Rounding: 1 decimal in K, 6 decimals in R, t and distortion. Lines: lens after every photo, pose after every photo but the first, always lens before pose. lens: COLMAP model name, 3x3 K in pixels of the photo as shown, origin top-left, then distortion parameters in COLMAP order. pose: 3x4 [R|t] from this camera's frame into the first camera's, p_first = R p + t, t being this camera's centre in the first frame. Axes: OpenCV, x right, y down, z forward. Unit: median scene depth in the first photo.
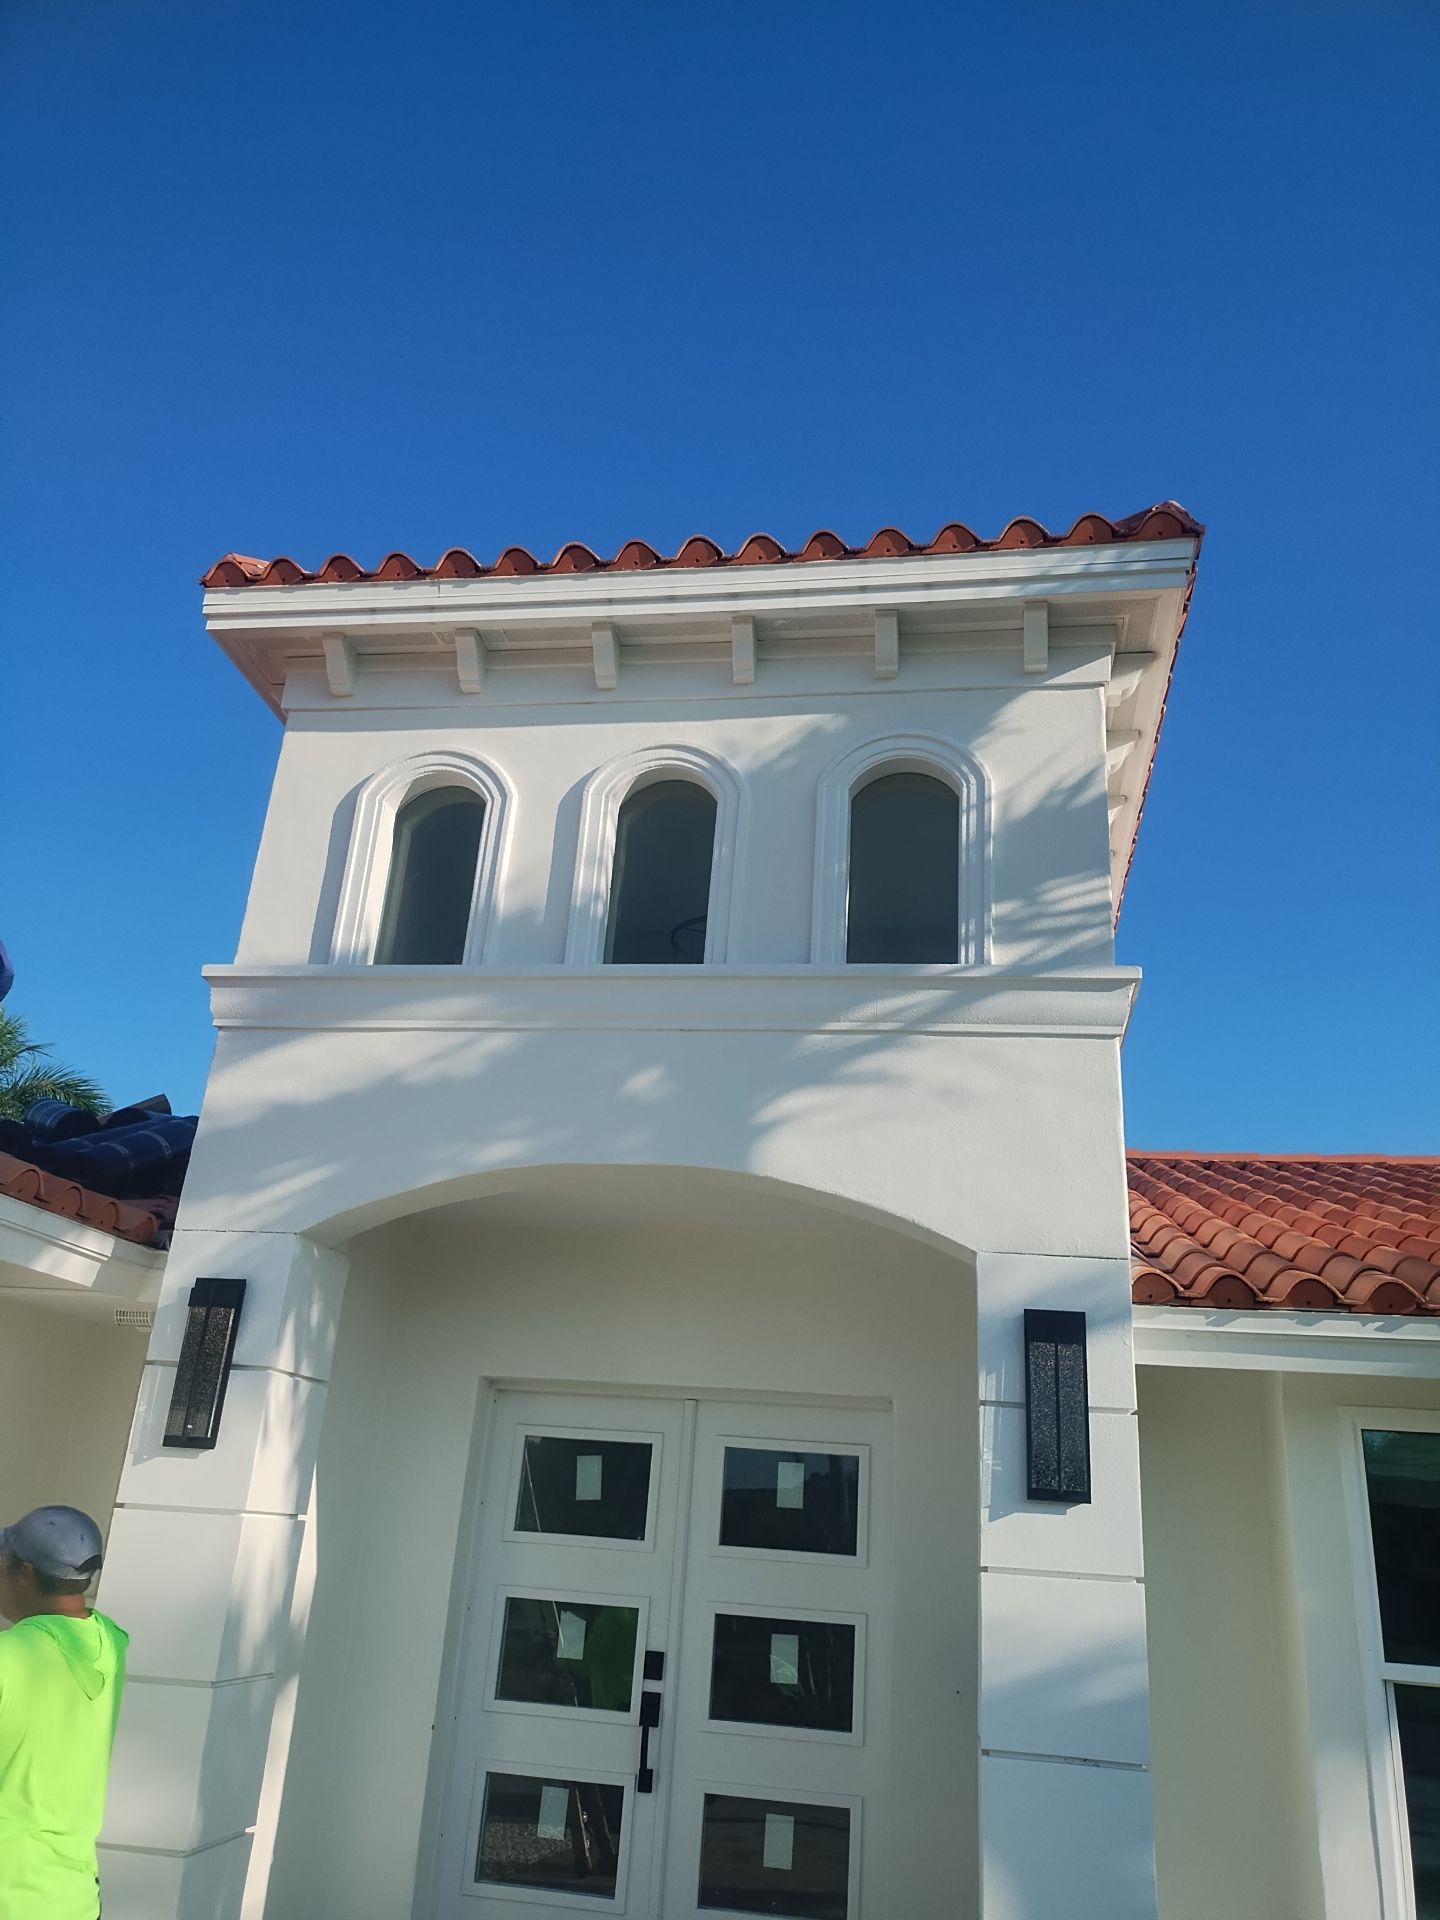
lens RADIAL K [[1437.9, 0, 720.0], [0, 1437.9, 960.0], [0, 0, 1]] dist [0.055496, -0.008955]
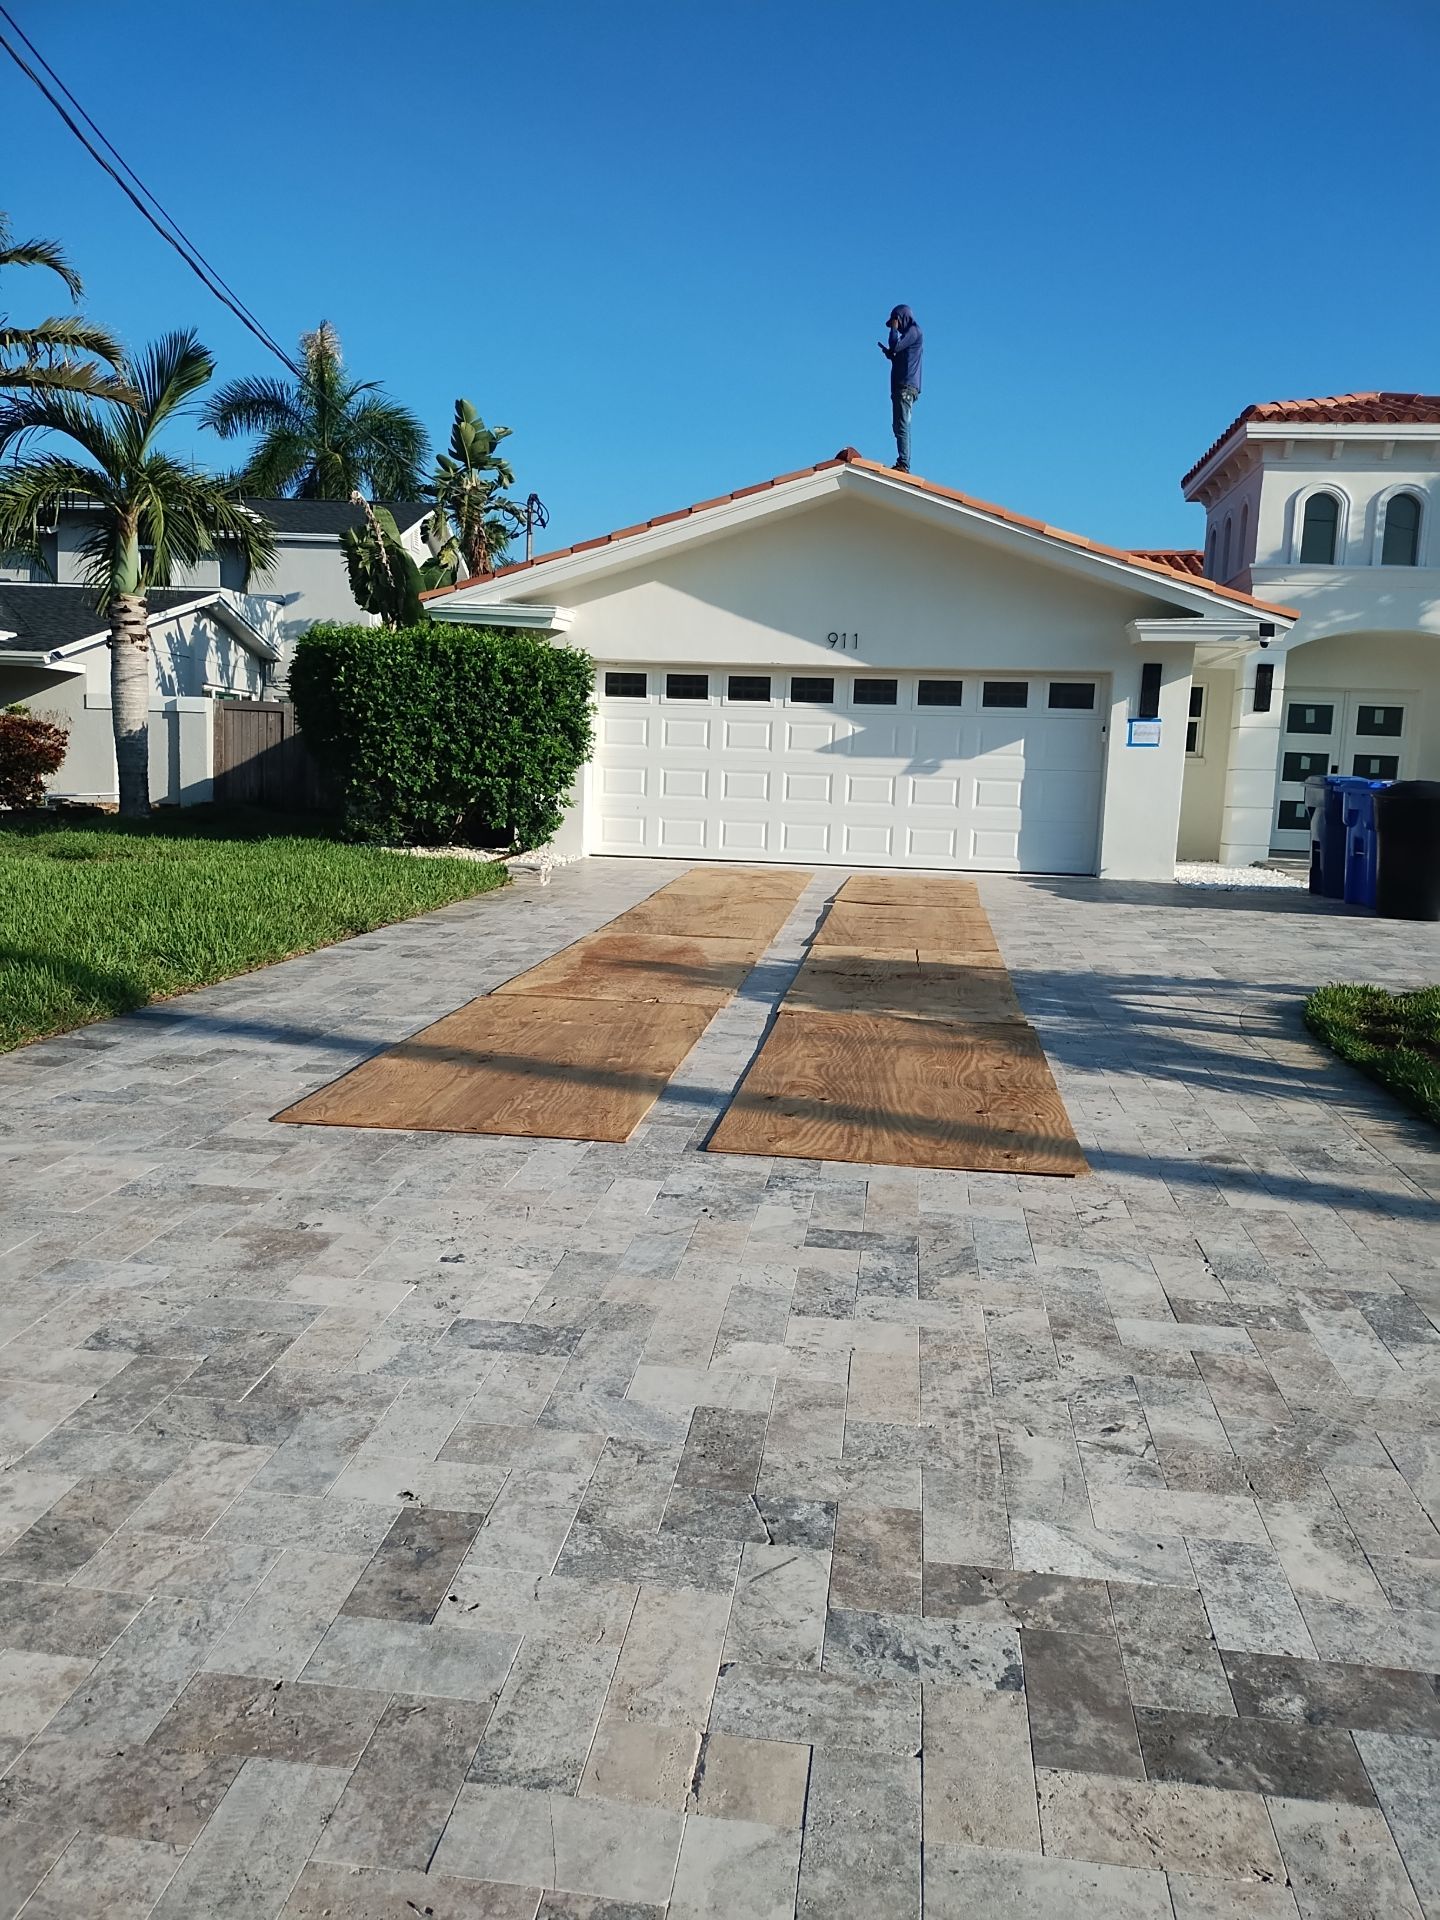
lens RADIAL K [[1463.7, 0, 720.0], [0, 1463.7, 960.0], [0, 0, 1]] dist [-0.013902, -0.007446]
pose [[0.999111, -0.034488, 0.024232, -1.581524], [0.017857, 0.867088, 0.497834, -0.826757], [-0.038181, -0.496959, 0.866934, -2.069960]]
